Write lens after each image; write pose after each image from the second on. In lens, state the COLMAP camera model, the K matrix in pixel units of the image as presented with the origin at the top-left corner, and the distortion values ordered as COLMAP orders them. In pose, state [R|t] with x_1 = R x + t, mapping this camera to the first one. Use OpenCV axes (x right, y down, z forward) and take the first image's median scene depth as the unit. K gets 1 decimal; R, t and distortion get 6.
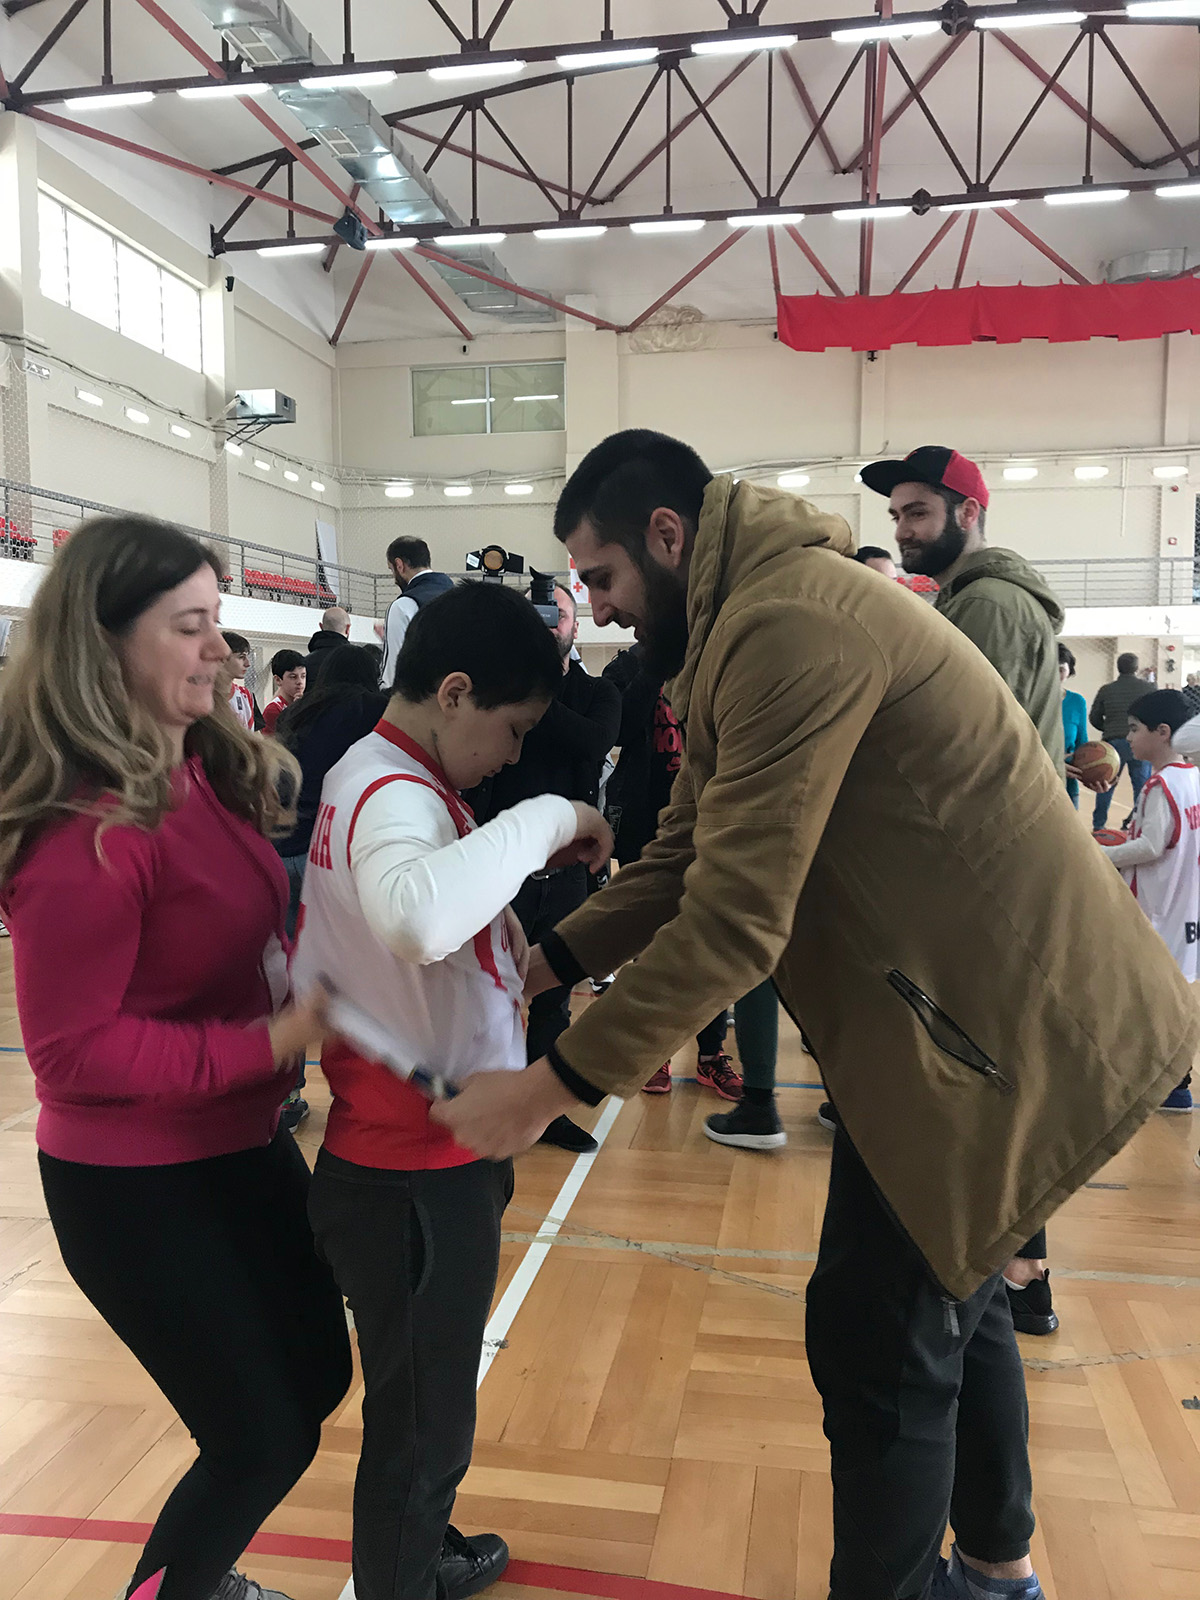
lens RADIAL K [[1293.3, 0, 605.7], [0, 1293.3, 799.2], [0, 0, 1]] dist [0.011287, -0.000510]
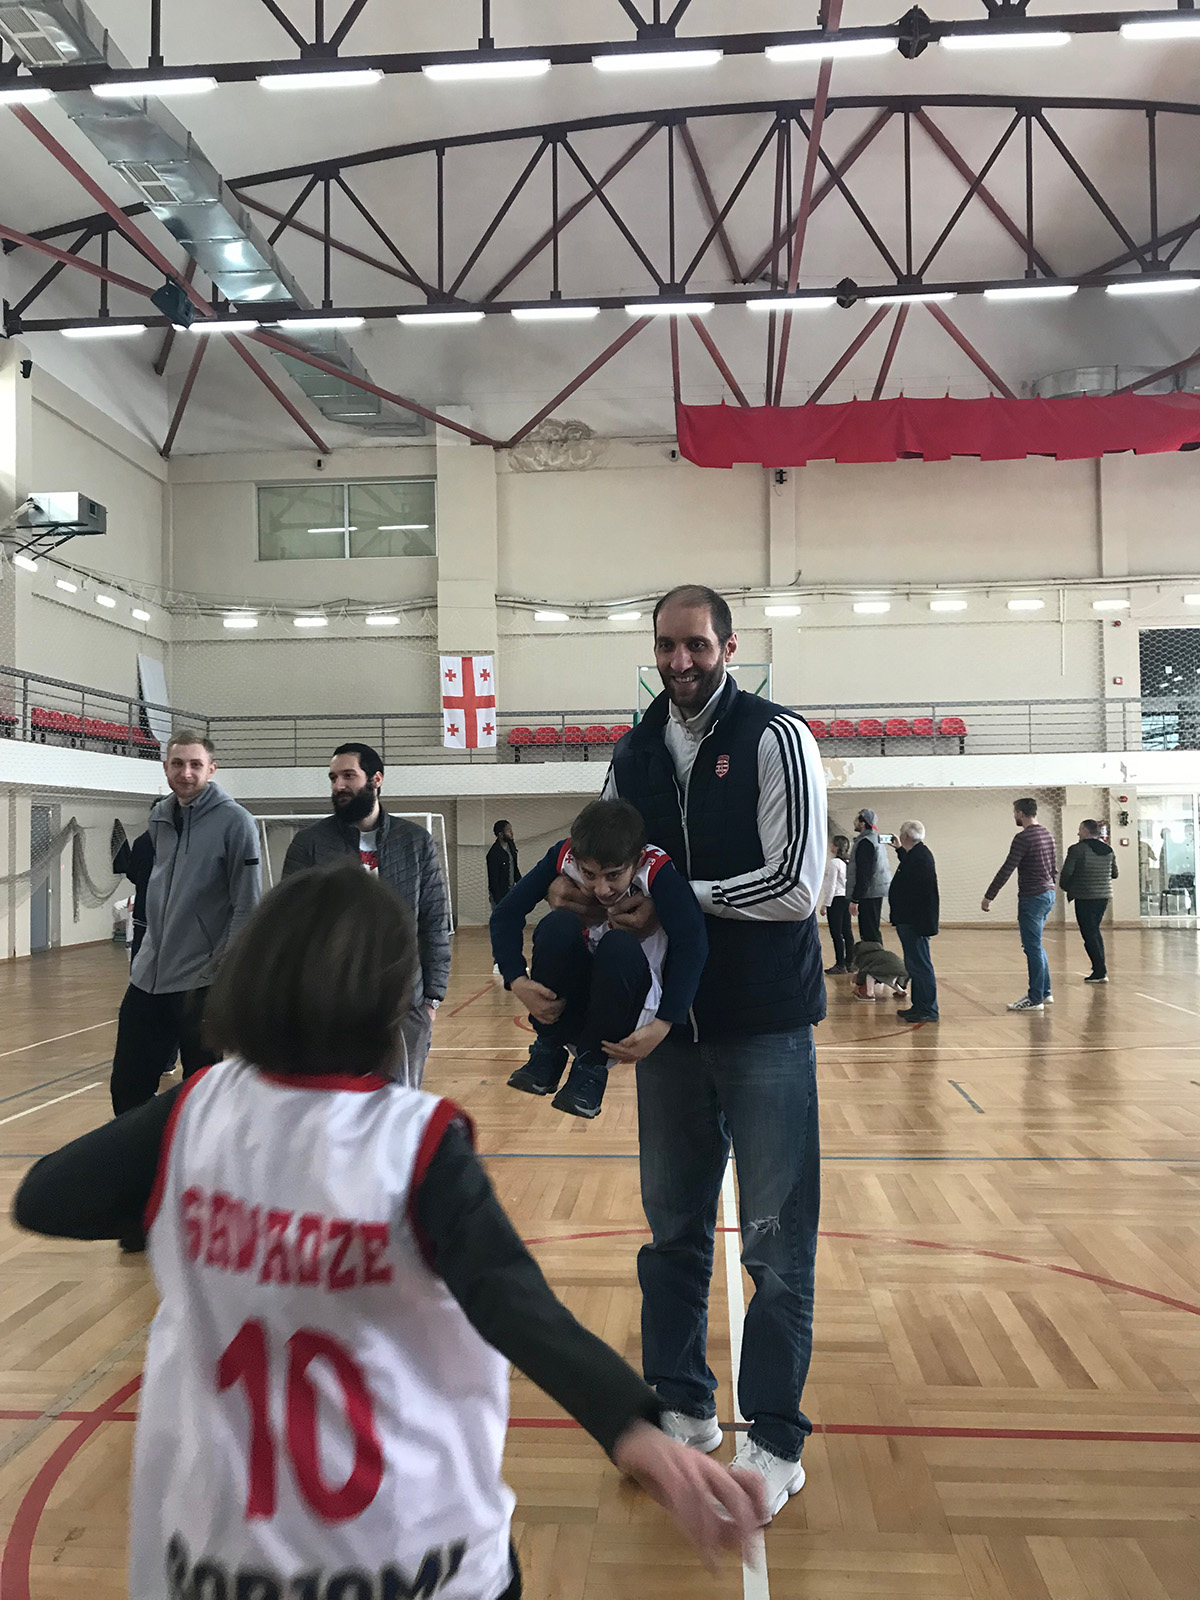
lens RADIAL K [[1293.3, 0, 605.7], [0, 1293.3, 799.2], [0, 0, 1]] dist [0.011287, -0.000510]
pose [[0.995185, -0.006404, 0.097809, -0.004779], [0.017857, 0.993011, -0.116666, -0.021609], [-0.096379, 0.117851, 0.988343, 0.177501]]
